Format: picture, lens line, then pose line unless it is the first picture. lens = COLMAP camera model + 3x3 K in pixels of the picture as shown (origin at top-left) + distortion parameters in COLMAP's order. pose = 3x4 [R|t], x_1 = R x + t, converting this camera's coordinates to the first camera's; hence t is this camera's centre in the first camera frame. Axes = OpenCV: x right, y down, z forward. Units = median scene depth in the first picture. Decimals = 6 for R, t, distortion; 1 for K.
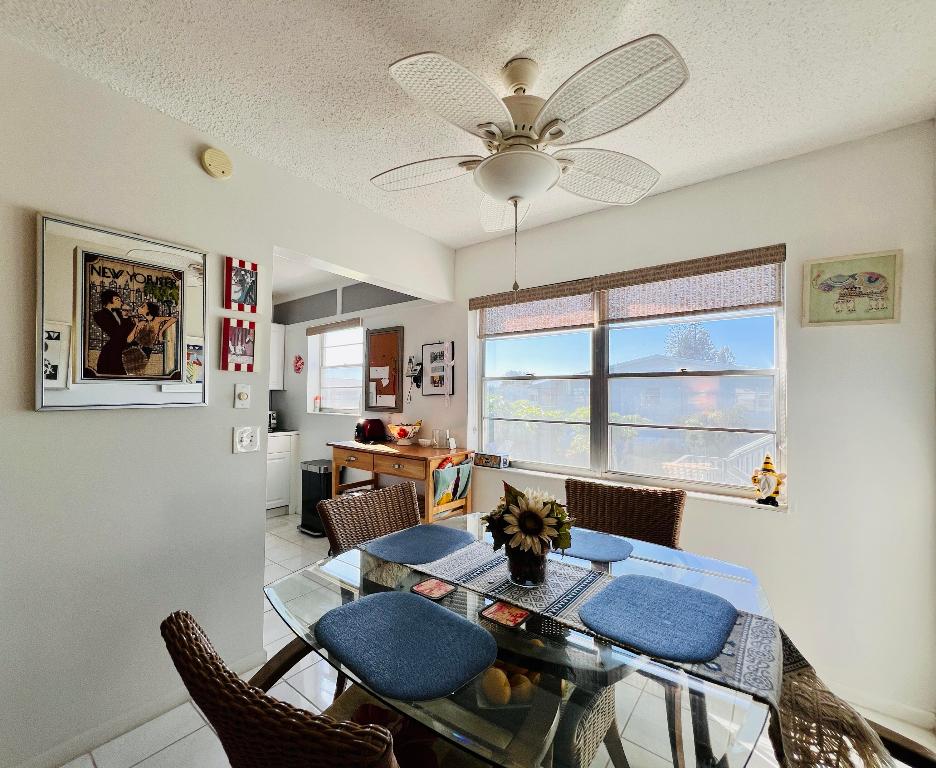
lens RADIAL K [[414.6, 0, 468.0], [0, 414.6, 388.4], [0, 0, 1]] dist [0.000001, 0.000000]
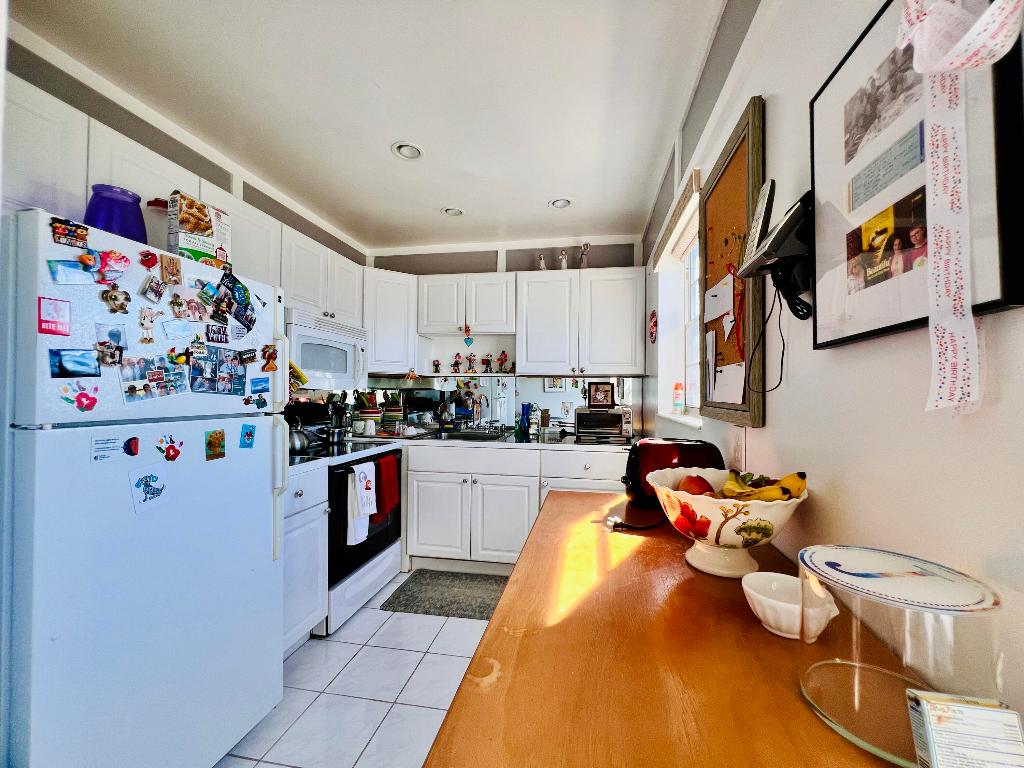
lens RADIAL K [[406.2, 0, 513.6], [0, 406.2, 386.1], [0, 0, 1]] dist [-0.000133, -0.000001]
pose [[0.454000, -0.013725, -0.890896, -0.000065], [0.007770, 0.999904, -0.011446, 0.035656], [0.890968, -0.001726, 0.454064, 0.771593]]
